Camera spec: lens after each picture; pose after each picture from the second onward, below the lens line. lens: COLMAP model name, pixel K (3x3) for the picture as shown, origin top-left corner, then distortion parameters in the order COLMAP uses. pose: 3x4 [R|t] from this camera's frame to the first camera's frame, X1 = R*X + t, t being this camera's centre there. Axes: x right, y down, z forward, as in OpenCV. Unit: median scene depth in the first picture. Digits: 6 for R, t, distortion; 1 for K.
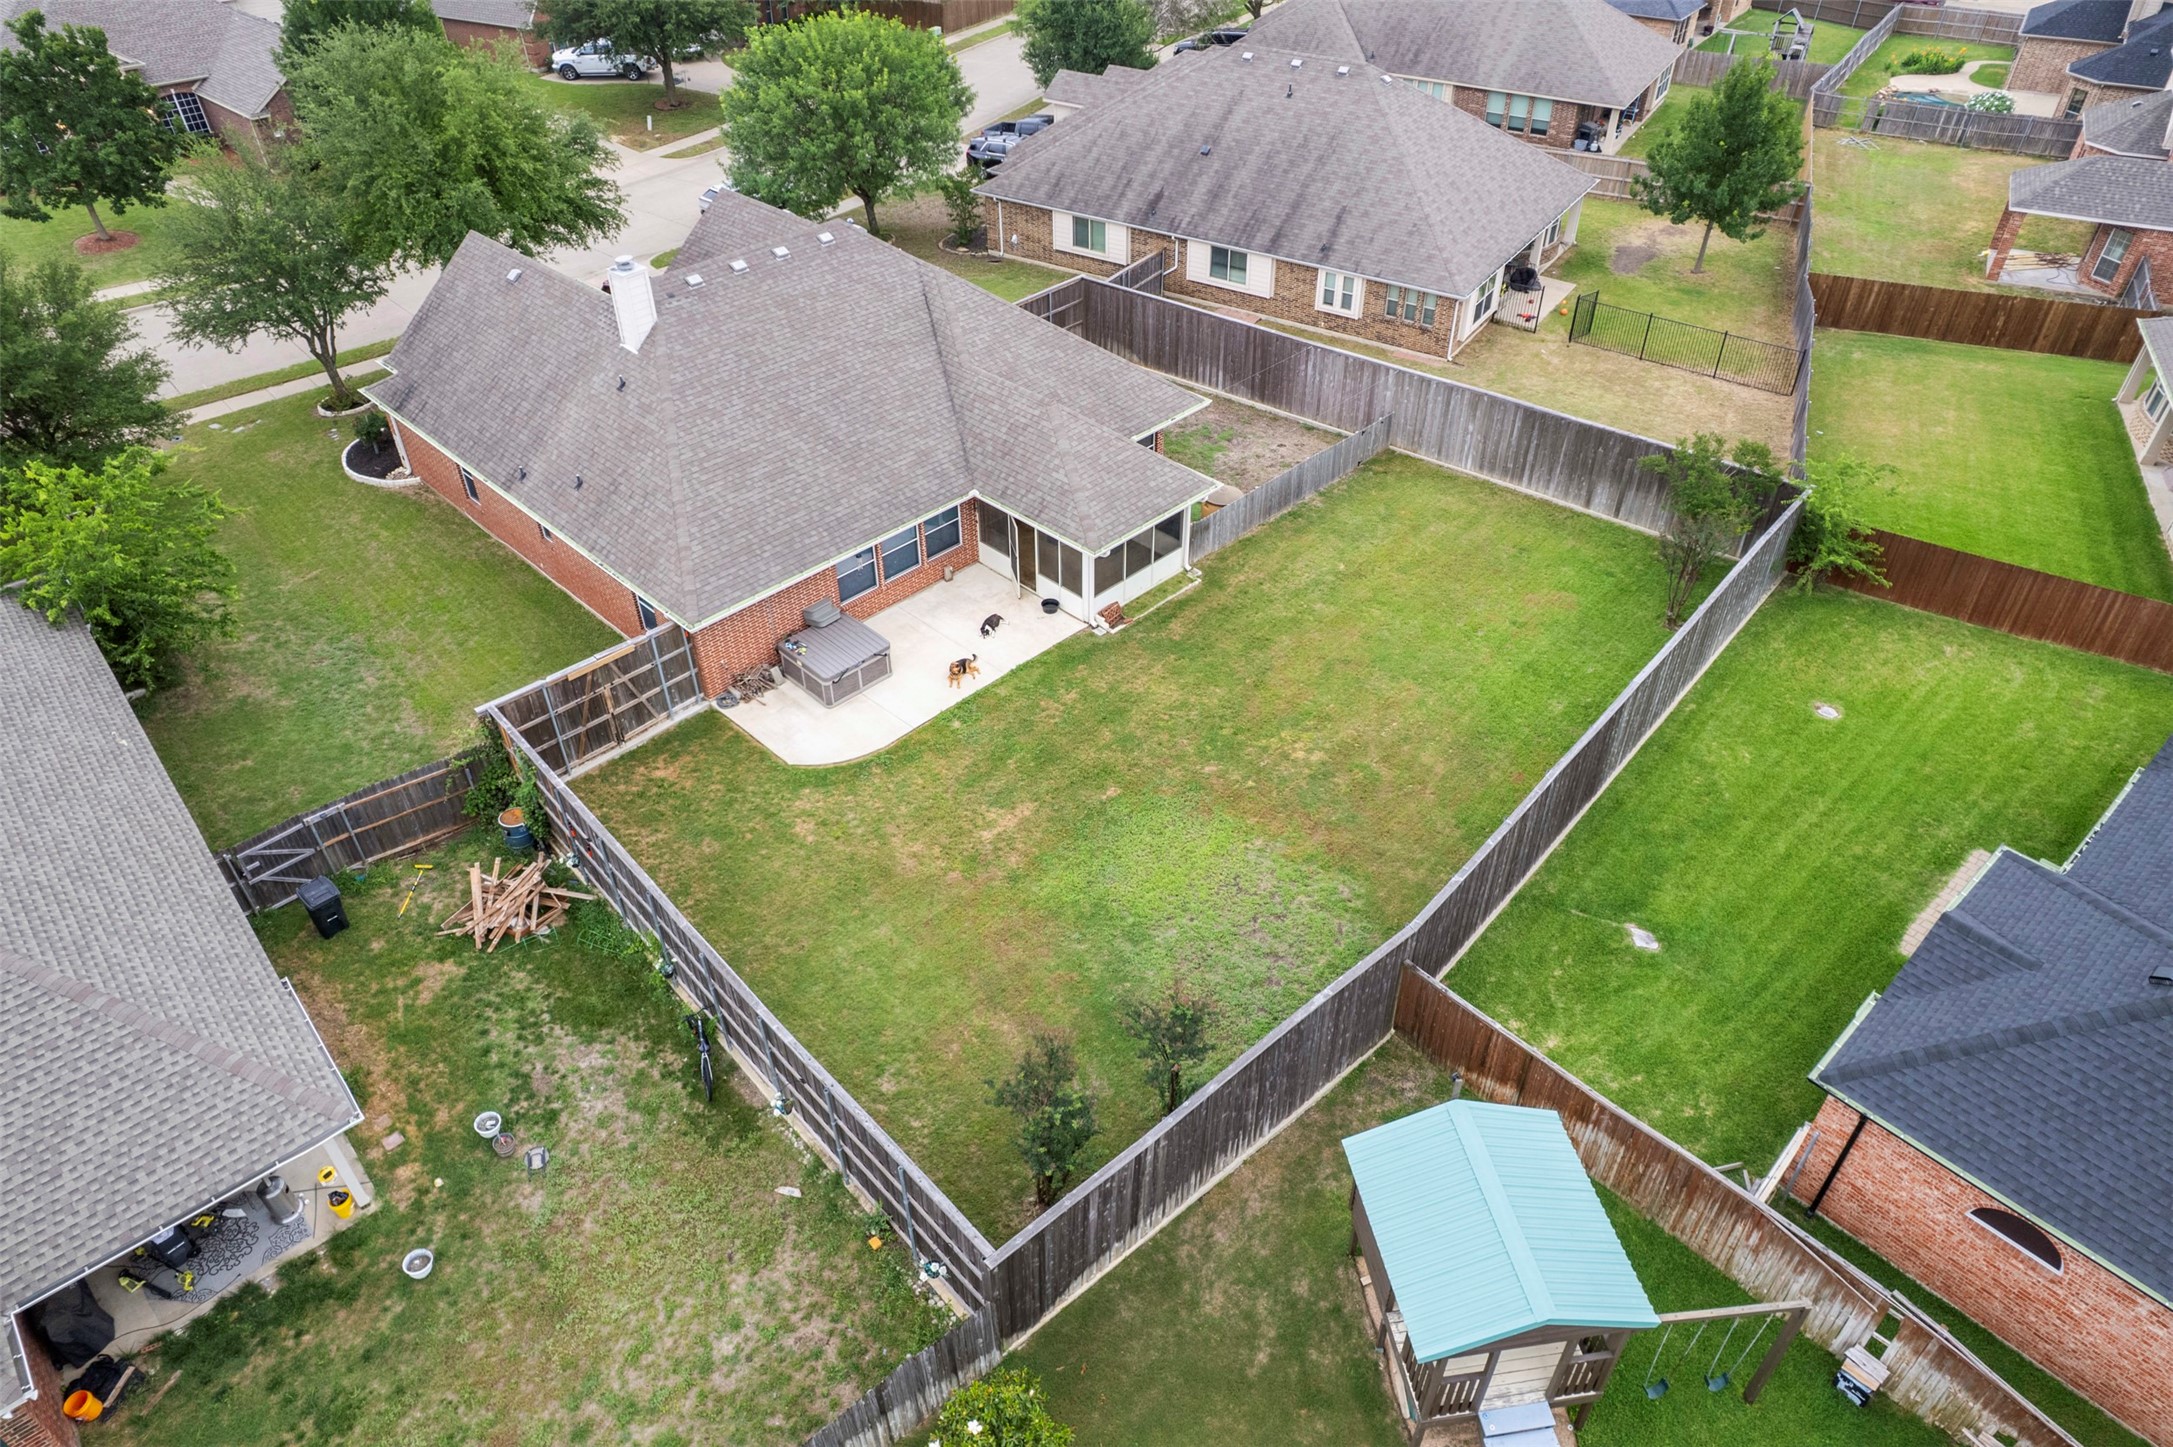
lens RADIAL K [[1396.6, 0, 1086.5], [0, 1396.6, 723.5], [0, 0, 1]] dist [-0.059974, 0.037107]
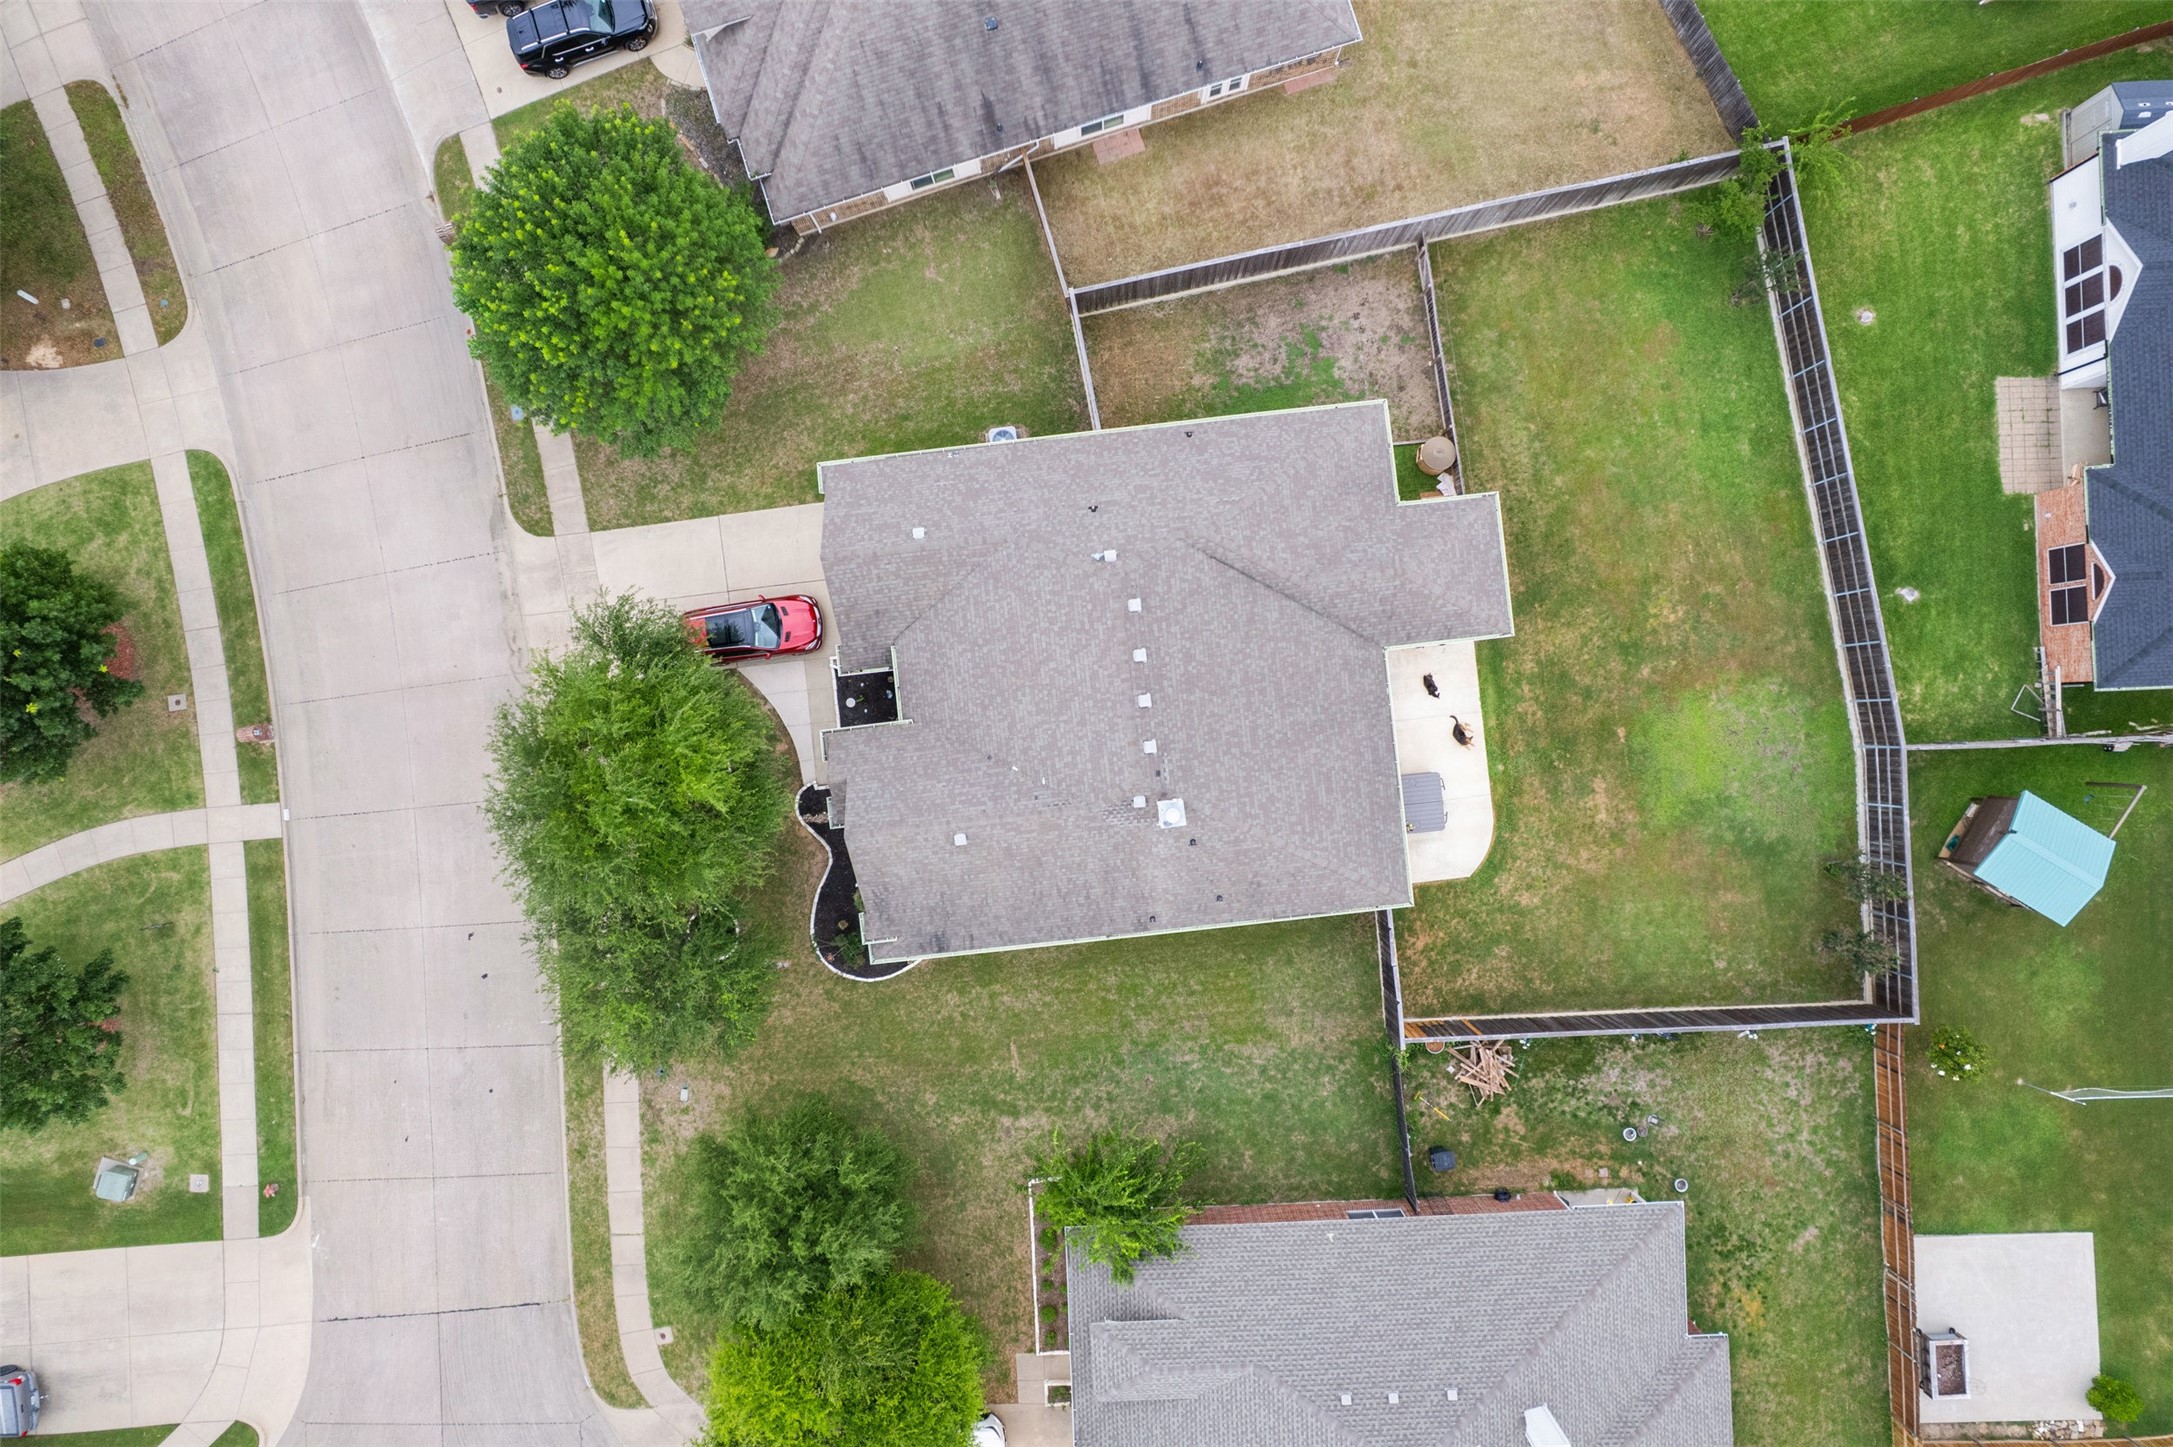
lens RADIAL K [[1396.6, 0, 1086.5], [0, 1396.6, 723.5], [0, 0, 1]] dist [-0.059974, 0.037107]
pose [[0.631442, -0.775421, -0.001817, -0.374478], [0.488676, 0.396118, 0.777358, -1.560347], [-0.602060, -0.491745, 0.629056, 0.396358]]
